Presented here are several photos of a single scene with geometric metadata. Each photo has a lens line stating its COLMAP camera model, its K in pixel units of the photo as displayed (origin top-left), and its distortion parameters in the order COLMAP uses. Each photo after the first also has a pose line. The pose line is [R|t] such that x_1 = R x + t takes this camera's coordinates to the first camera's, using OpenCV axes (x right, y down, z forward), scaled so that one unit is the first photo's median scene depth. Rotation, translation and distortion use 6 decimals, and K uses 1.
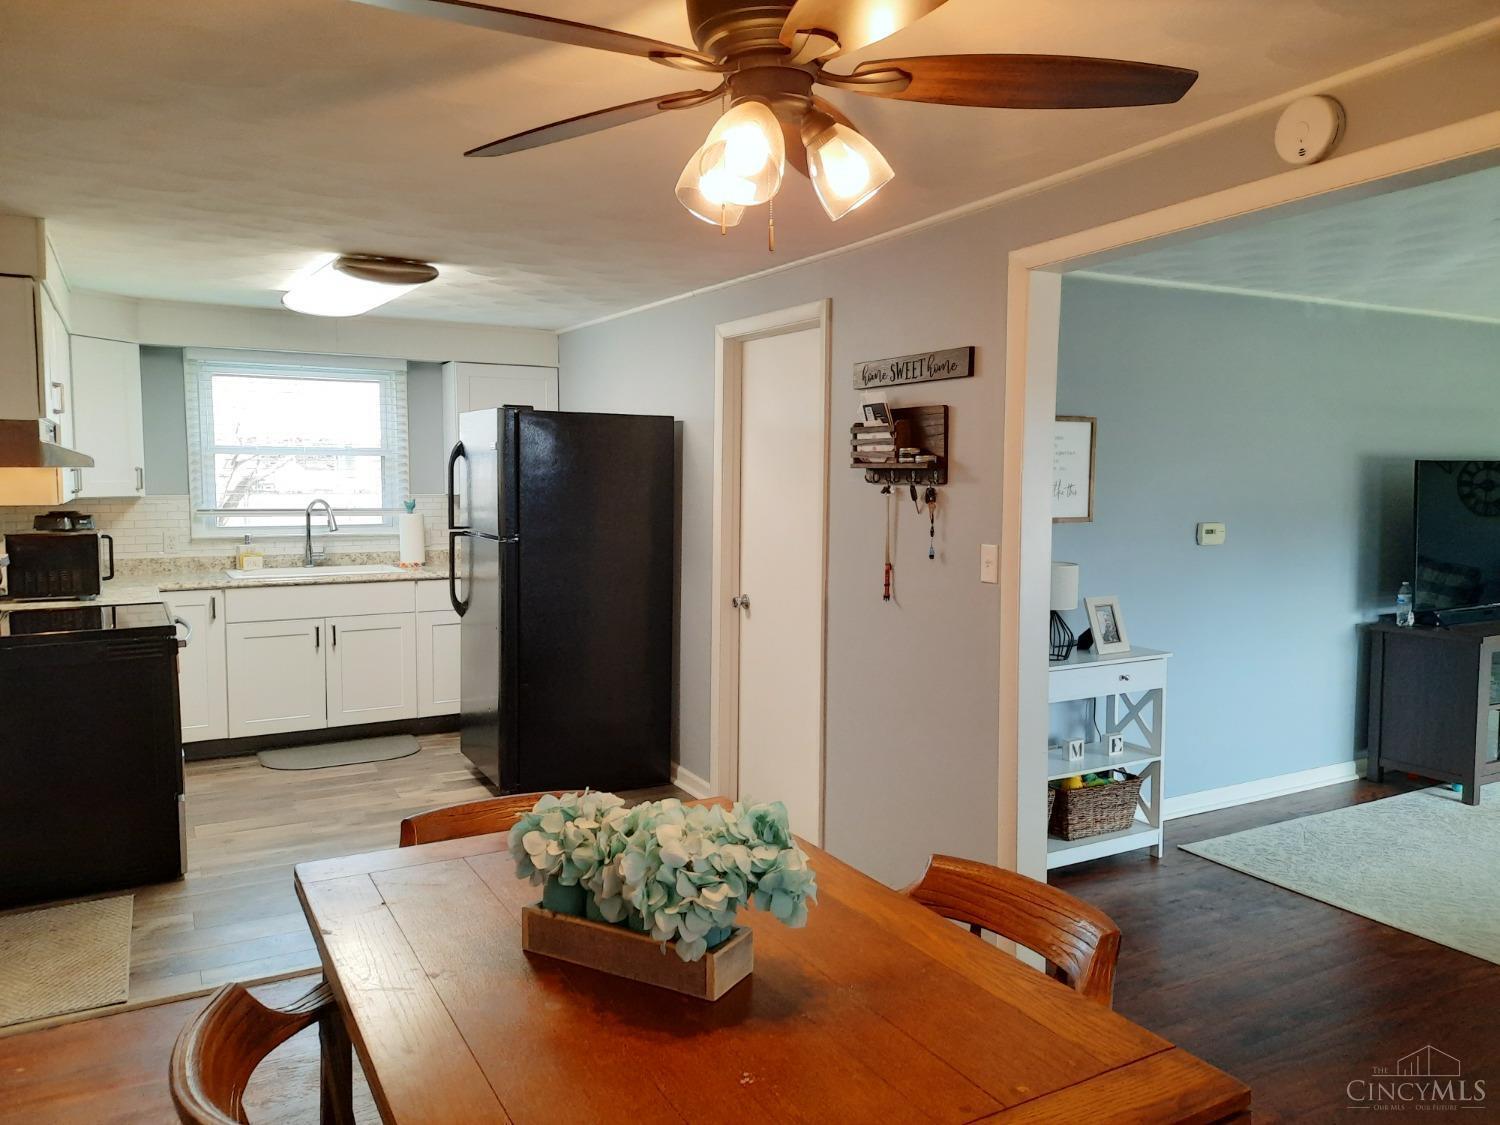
lens RADIAL K [[1098.5, 0, 761.3], [0, 1098.5, 556.2], [0, 0, 1]] dist [0.067604, -0.059278]
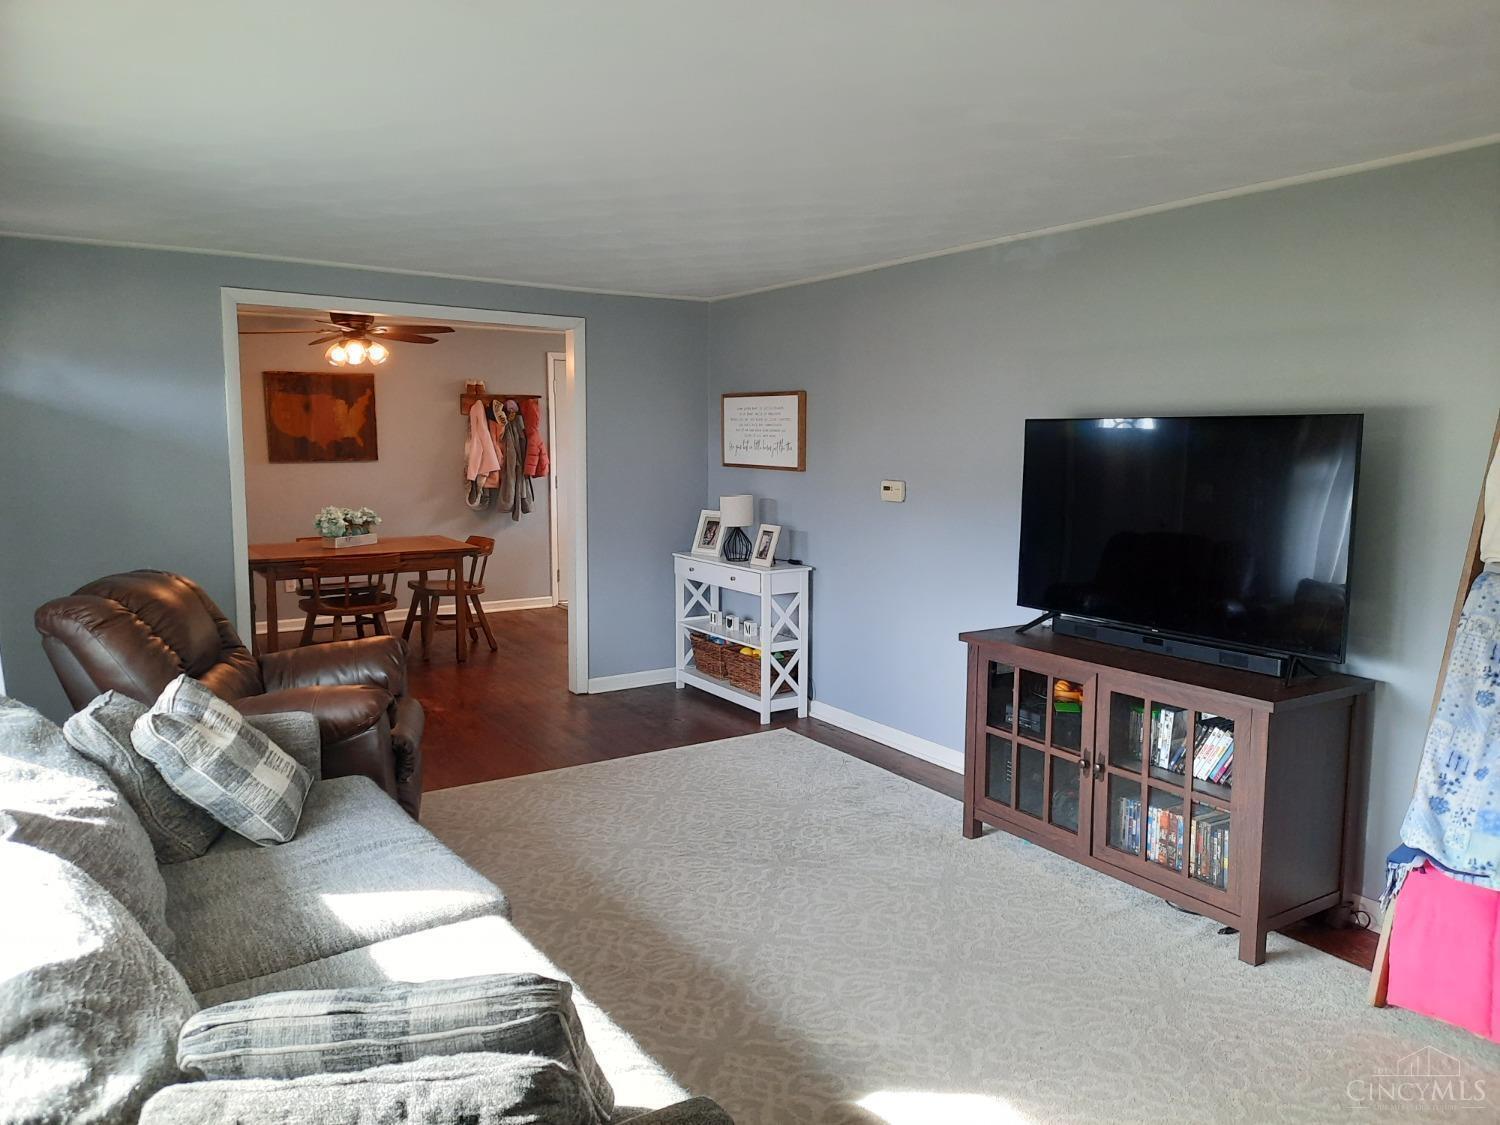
lens RADIAL K [[1098.5, 0, 761.3], [0, 1098.5, 556.2], [0, 0, 1]] dist [0.067604, -0.059278]
pose [[0.059808, 0.110234, -0.992105, 1.657096], [-0.085074, 0.990830, 0.104964, -0.066459], [0.994578, 0.078124, 0.068638, 0.899922]]
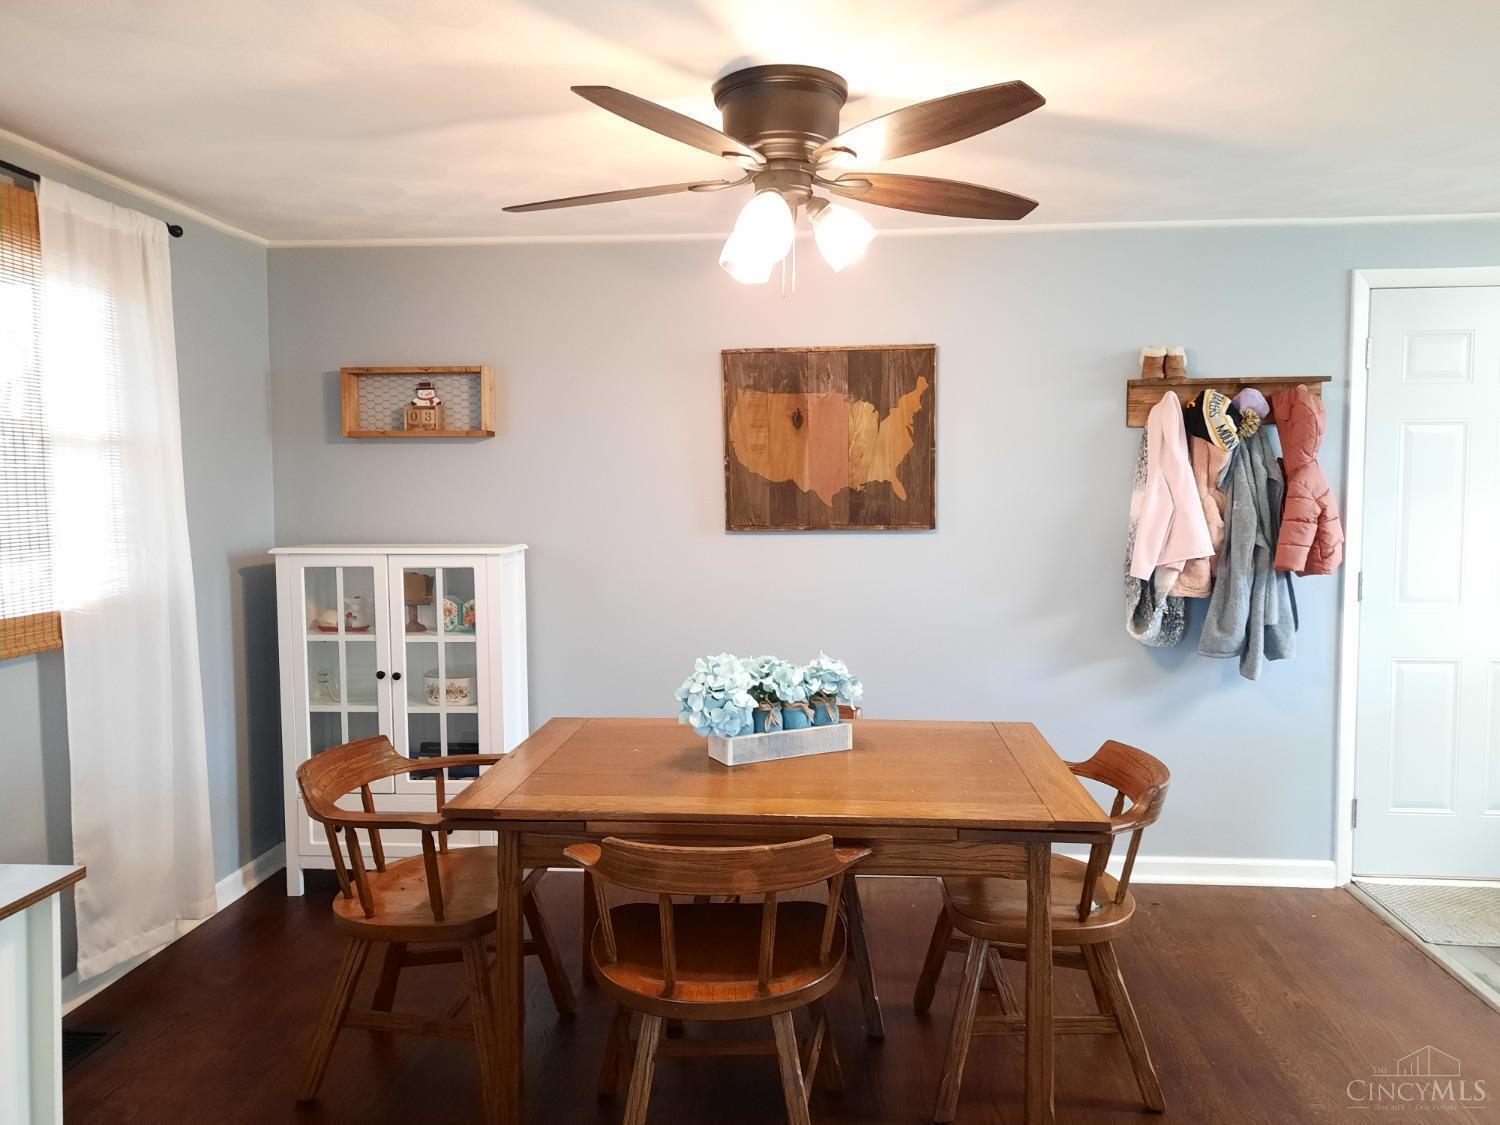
lens RADIAL K [[1098.5, 0, 761.3], [0, 1098.5, 556.2], [0, 0, 1]] dist [0.067604, -0.059278]
pose [[-0.555217, 0.051236, -0.830126, 0.487843], [-0.067341, 0.992054, 0.106270, -0.036336], [0.828975, 0.114905, -0.547355, 0.726010]]
